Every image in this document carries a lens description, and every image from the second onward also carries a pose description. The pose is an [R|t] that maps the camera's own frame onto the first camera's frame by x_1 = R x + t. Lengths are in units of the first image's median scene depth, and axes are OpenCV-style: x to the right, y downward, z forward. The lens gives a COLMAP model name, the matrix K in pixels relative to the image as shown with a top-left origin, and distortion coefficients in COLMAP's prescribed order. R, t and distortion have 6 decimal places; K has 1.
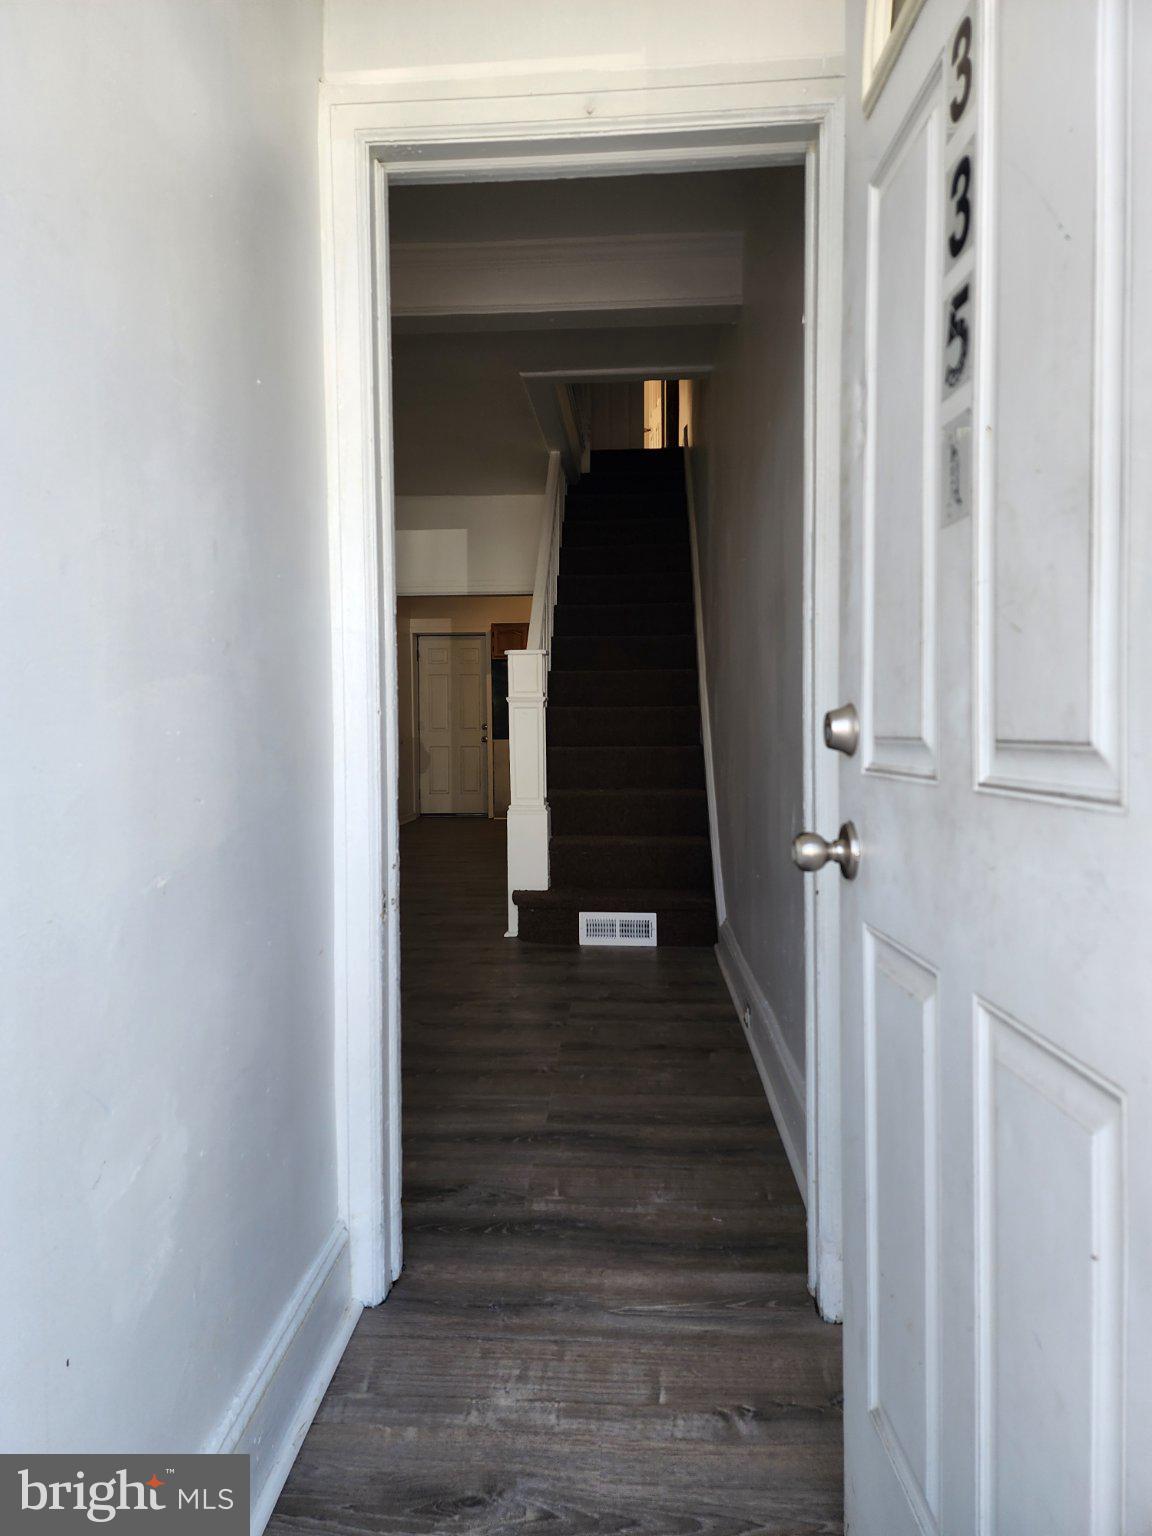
lens RADIAL K [[1013.3, 0, 576.0], [0, 1013.3, 768.0], [0, 0, 1]] dist [0.045694, -0.001889]
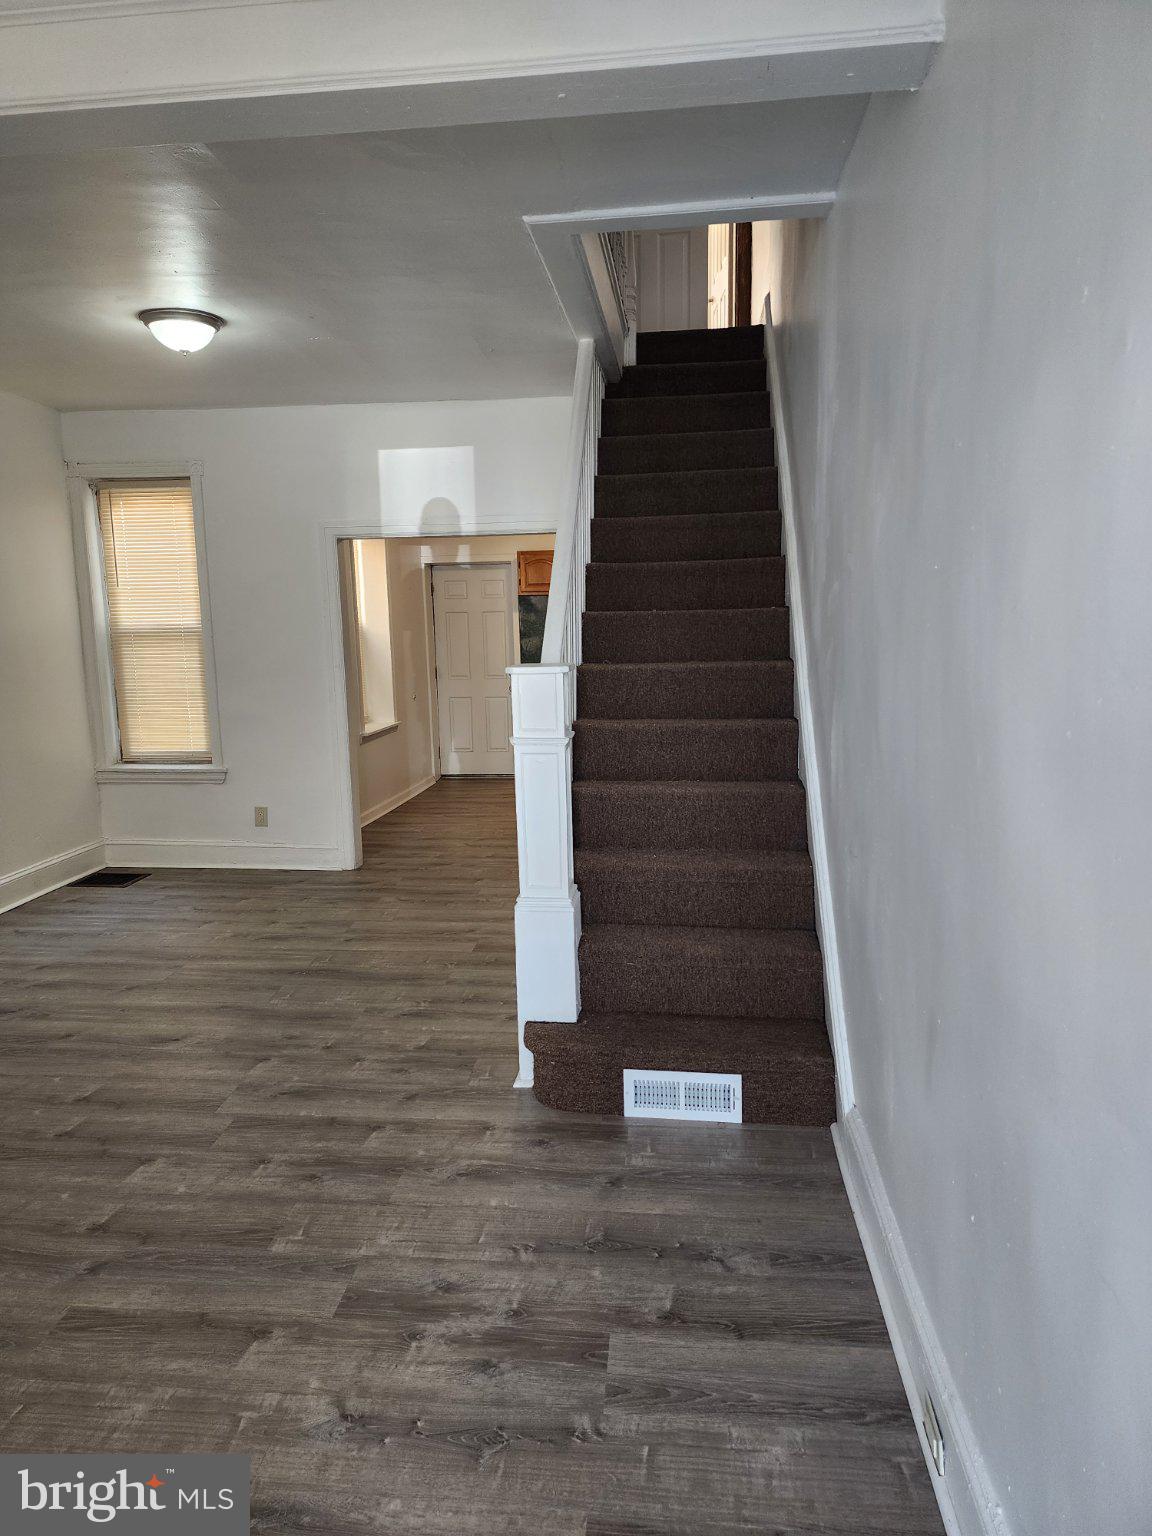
lens RADIAL K [[1013.3, 0, 576.0], [0, 1013.3, 768.0], [0, 0, 1]] dist [0.045694, -0.001889]
pose [[0.998866, -0.007599, -0.047001, 0.004666], [0.012687, 0.993969, 0.108927, -0.117928], [0.045890, -0.109400, 0.992938, 0.335892]]
